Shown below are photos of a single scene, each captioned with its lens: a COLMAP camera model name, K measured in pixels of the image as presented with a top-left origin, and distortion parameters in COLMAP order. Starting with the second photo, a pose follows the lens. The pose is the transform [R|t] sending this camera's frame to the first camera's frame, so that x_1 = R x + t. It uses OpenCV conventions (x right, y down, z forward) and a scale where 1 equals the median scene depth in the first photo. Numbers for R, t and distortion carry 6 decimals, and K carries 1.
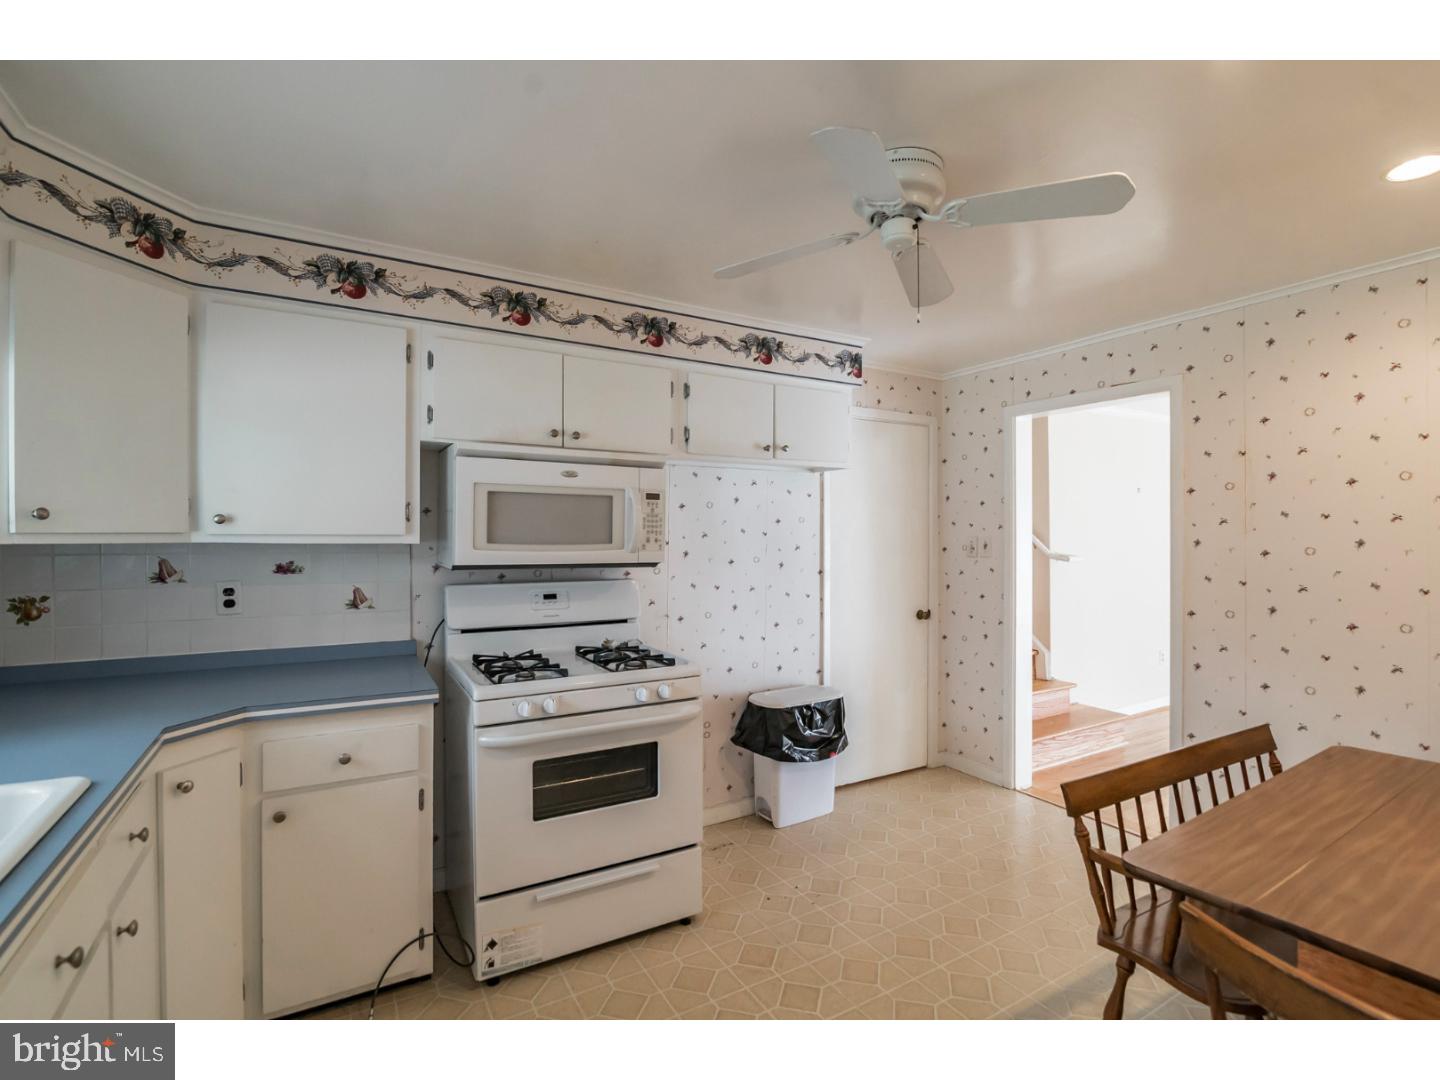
lens RADIAL K [[1048.5, 0, 720.0], [0, 1048.5, 542.0], [0, 0, 1]] dist [-0.001330, -0.002830]
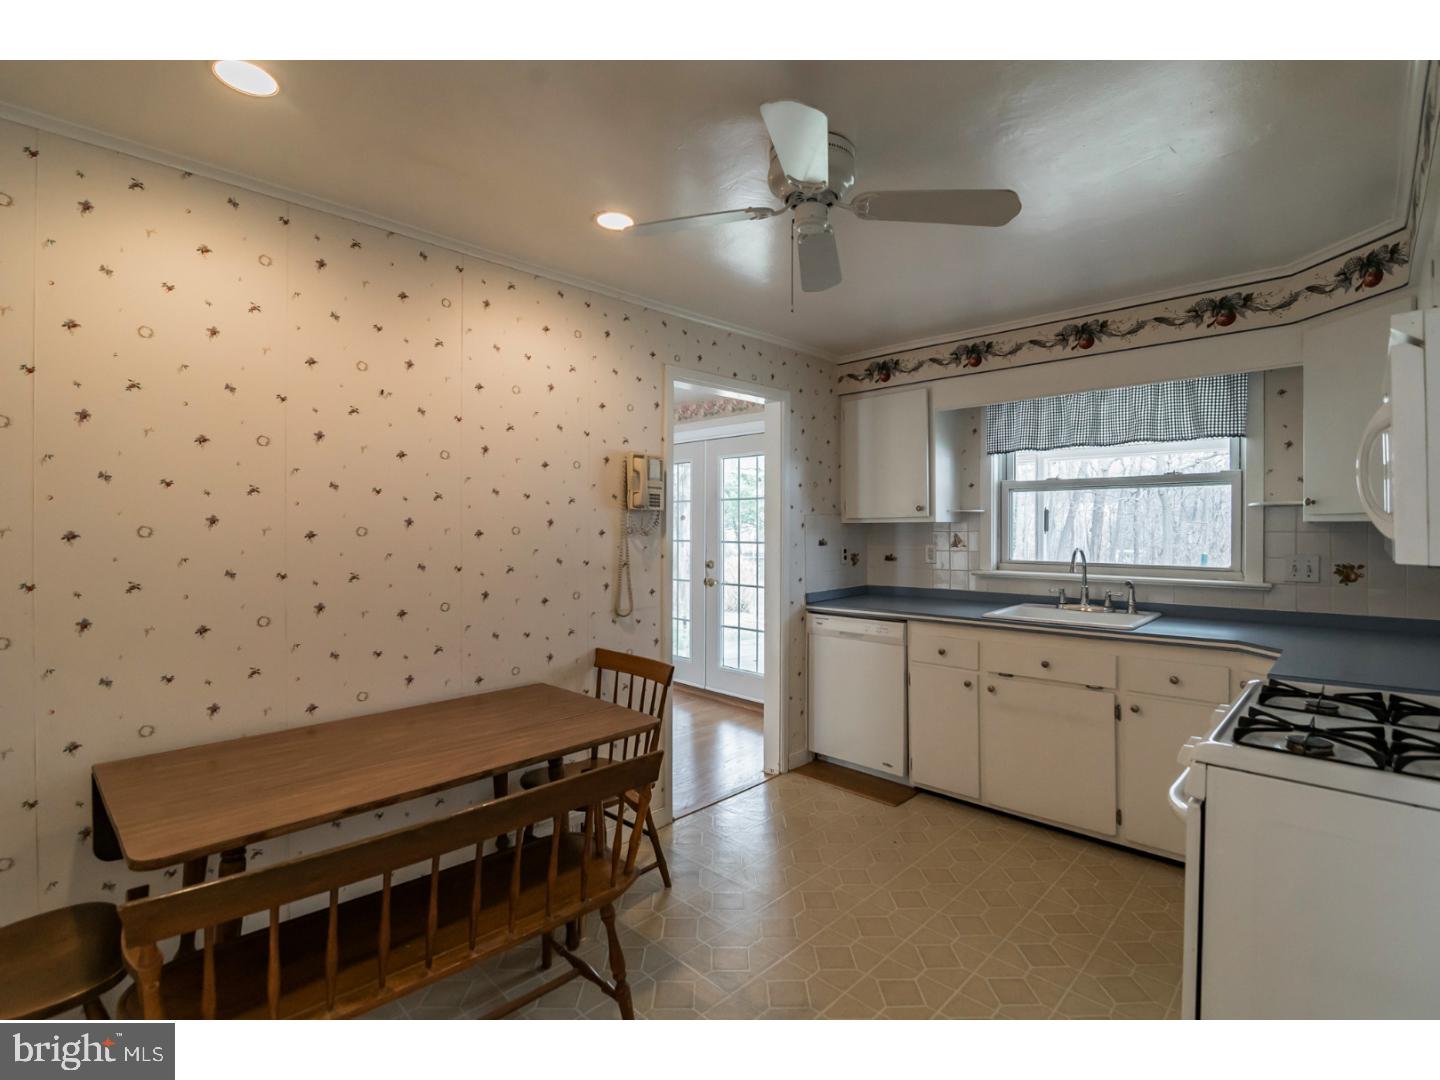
lens RADIAL K [[678.8, 0, 719.8], [0, 678.8, 530.5], [0, 0, 1]] dist [-0.017995, 0.000275]
pose [[0.051579, 0.008812, -0.998630, 0.501989], [-0.000250, 0.999961, 0.008811, 0.003192], [0.998669, -0.000205, 0.051579, 0.438411]]
